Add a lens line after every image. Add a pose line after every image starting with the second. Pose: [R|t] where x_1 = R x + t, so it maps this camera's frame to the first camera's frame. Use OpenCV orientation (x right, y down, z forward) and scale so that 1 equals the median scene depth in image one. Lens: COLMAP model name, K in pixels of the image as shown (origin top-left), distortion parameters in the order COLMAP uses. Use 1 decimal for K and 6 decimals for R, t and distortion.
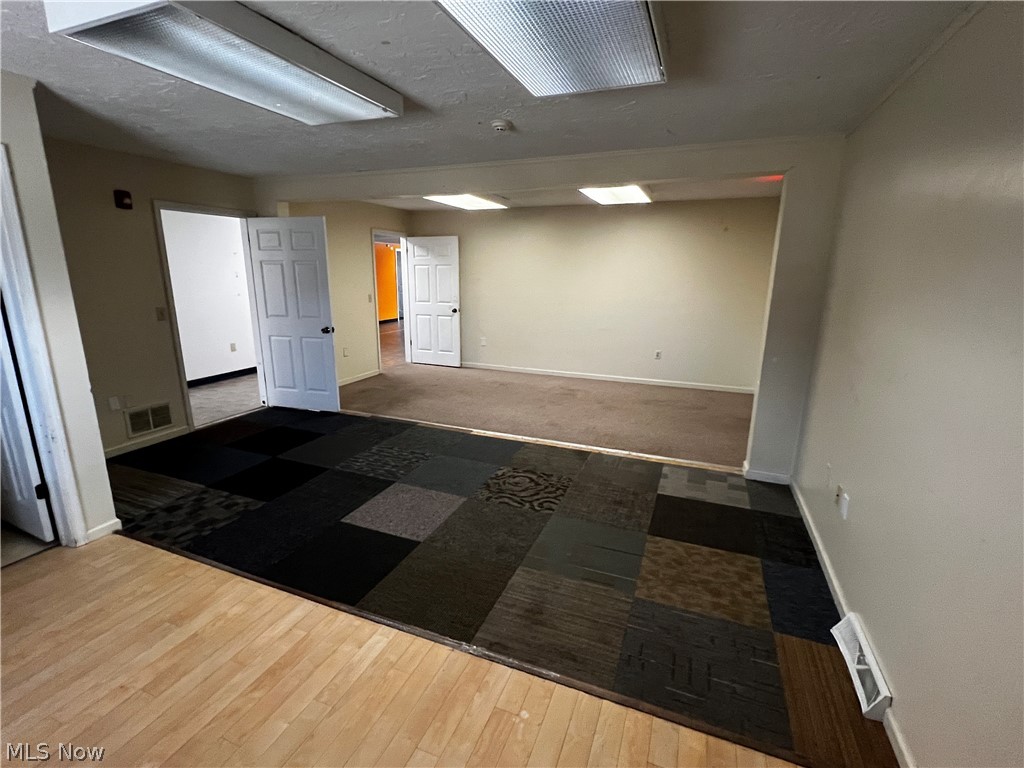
lens RADIAL K [[477.4, 0, 510.5], [0, 477.4, 381.7], [0, 0, 1]] dist [0.000721, 0.000788]
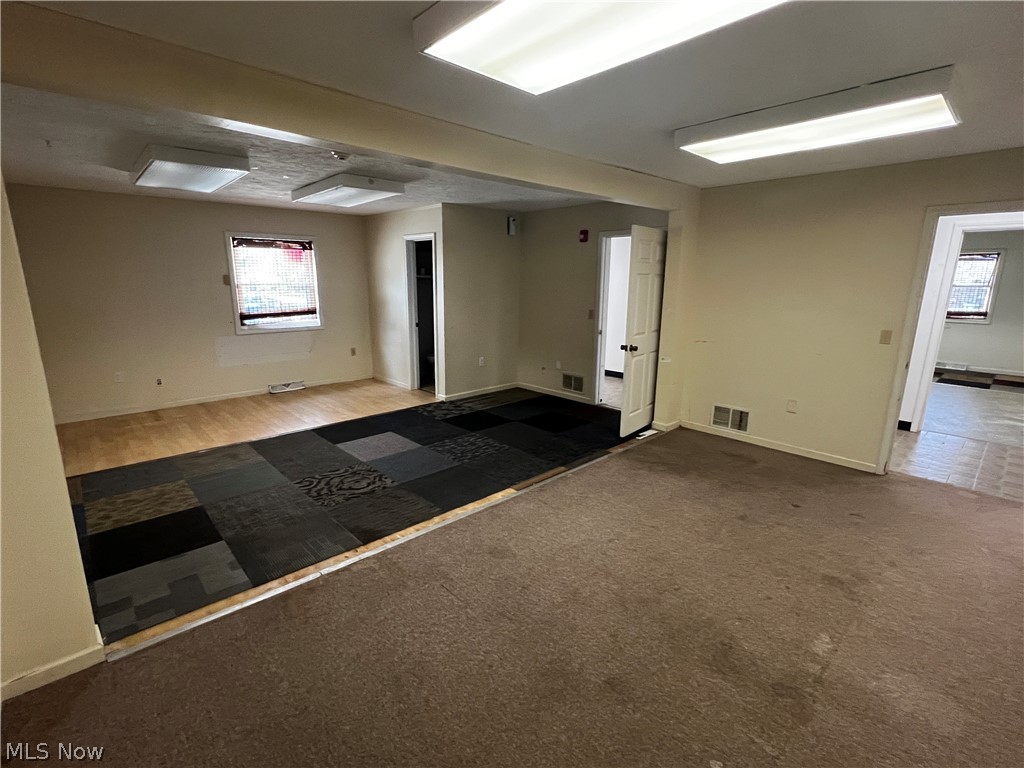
lens RADIAL K [[477.4, 0, 509.3], [0, 477.4, 387.5], [0, 0, 1]] dist [0.000721, 0.000788]
pose [[-0.425957, 0.189639, -0.884645, 0.784061], [-0.217844, 0.927522, 0.303722, -0.383882], [0.878126, 0.322087, -0.353773, 1.643212]]
